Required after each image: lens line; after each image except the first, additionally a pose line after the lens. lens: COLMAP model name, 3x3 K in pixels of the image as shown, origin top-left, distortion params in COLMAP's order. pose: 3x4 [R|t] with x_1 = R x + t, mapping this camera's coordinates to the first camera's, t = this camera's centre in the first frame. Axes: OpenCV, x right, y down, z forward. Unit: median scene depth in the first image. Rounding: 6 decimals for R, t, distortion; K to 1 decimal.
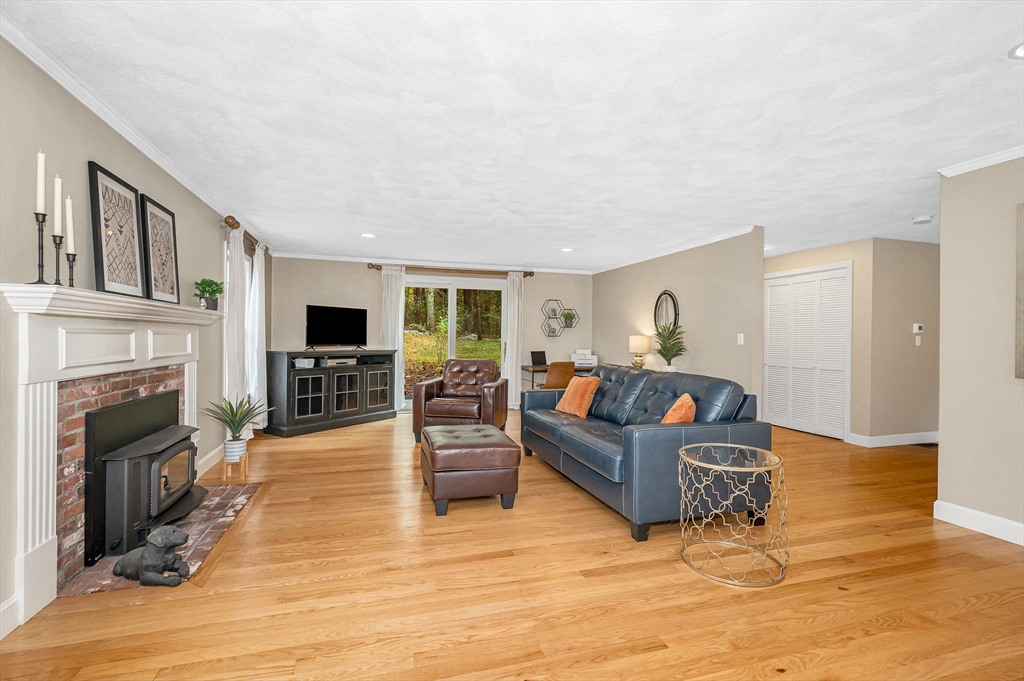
lens RADIAL K [[457.9, 0, 517.8], [0, 457.9, 344.5], [0, 0, 1]] dist [-0.001283, 0.000426]
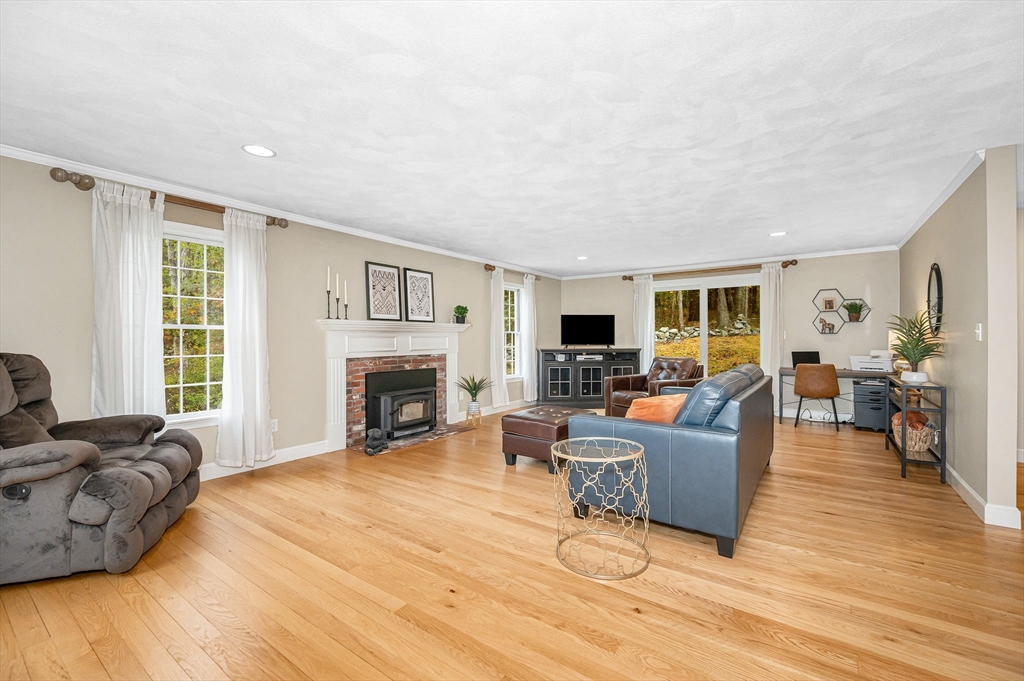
lens RADIAL K [[429.8, 0, 516.7], [0, 429.8, 342.3], [0, 0, 1]] dist [0.002810, 0.000278]
pose [[0.617271, -0.007461, -0.786715, 0.840471], [0.000675, 0.999960, -0.008954, 0.012255], [0.786751, 0.004996, 0.617251, 0.200535]]
